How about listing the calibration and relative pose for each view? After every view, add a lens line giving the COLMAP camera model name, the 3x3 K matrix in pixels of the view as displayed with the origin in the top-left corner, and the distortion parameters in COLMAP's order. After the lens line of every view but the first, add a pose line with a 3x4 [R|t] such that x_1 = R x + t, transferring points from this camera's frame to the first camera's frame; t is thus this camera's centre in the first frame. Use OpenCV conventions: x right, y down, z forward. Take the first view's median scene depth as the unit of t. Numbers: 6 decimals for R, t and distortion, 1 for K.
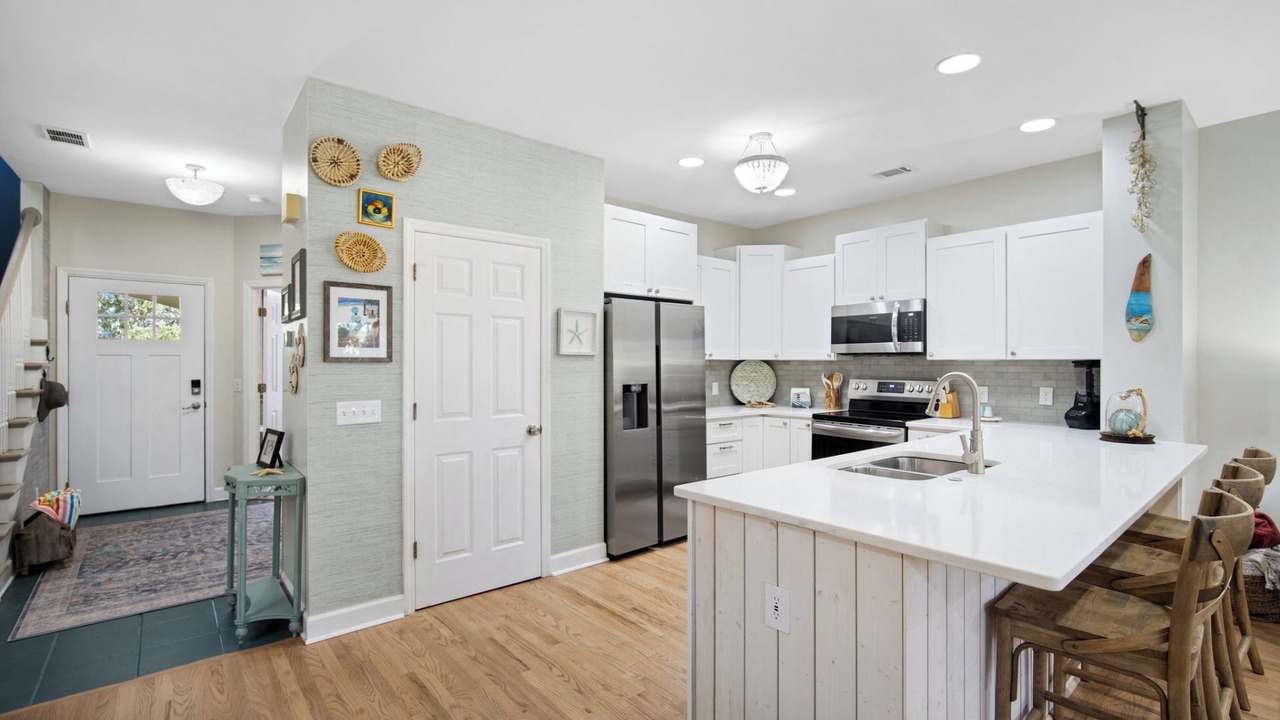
lens RADIAL K [[564.4, 0, 643.1], [0, 564.4, 361.1], [0, 0, 1]] dist [-0.008633, 0.002290]
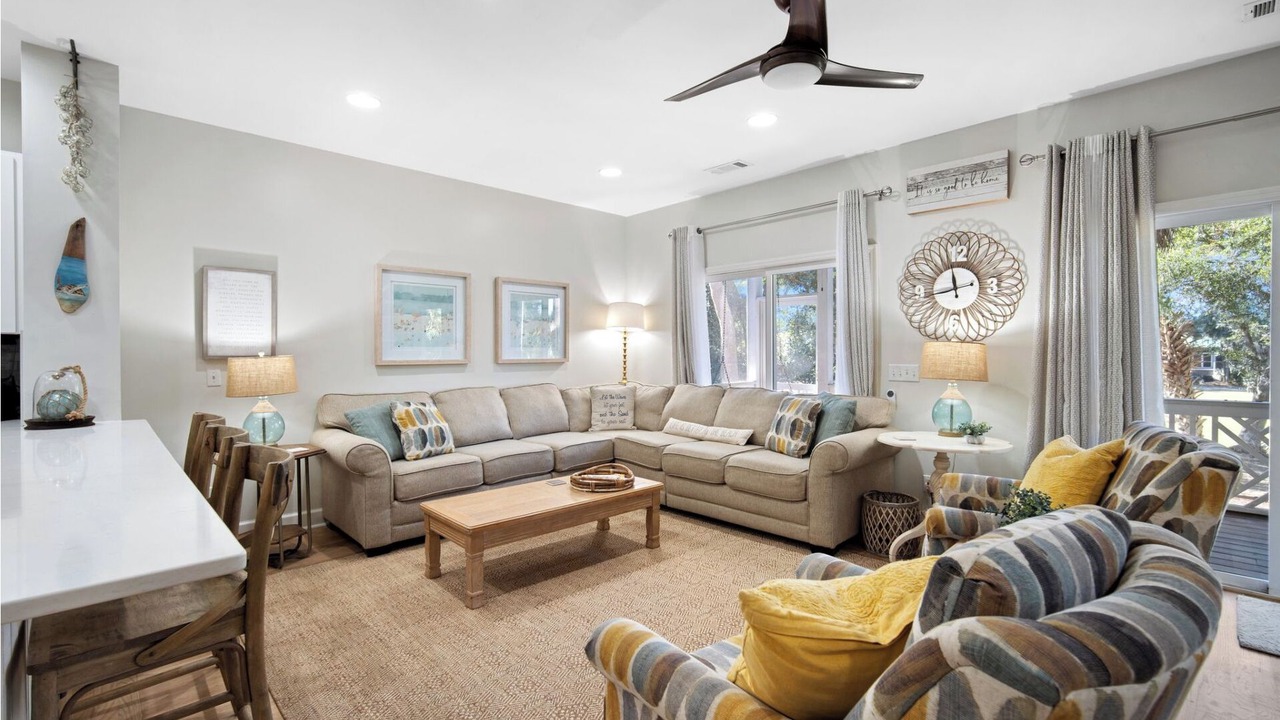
lens RADIAL K [[564.4, 0, 637.2], [0, 564.4, 354.0], [0, 0, 1]] dist [-0.008633, 0.002290]
pose [[-0.058922, -0.002059, 0.998260, -0.041882], [0.000296, 0.999998, 0.002080, 0.020525], [-0.998263, 0.000418, -0.058921, 0.116522]]
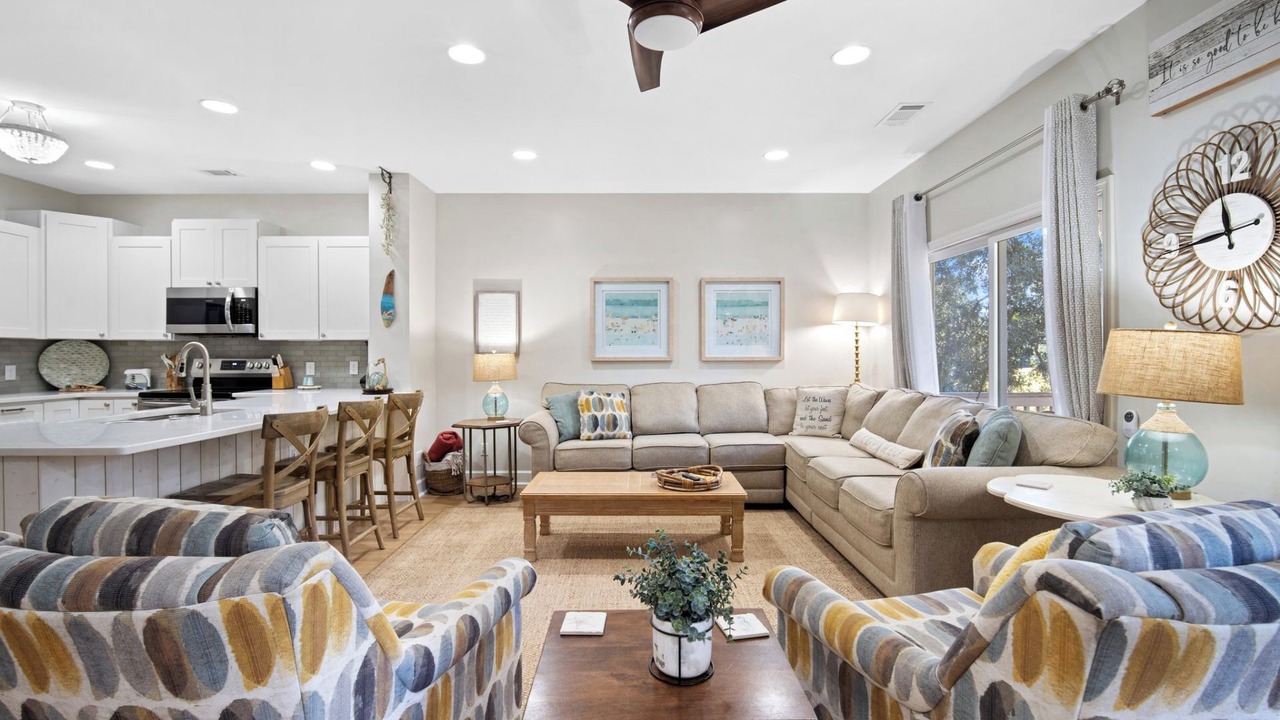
lens RADIAL K [[564.4, 0, 637.5], [0, 564.4, 357.5], [0, 0, 1]] dist [-0.008633, 0.002290]
pose [[0.642339, -0.007753, 0.766382, 0.115283], [0.000038, 0.999949, 0.010084, 0.022675], [-0.766421, -0.006448, 0.642307, -0.358899]]
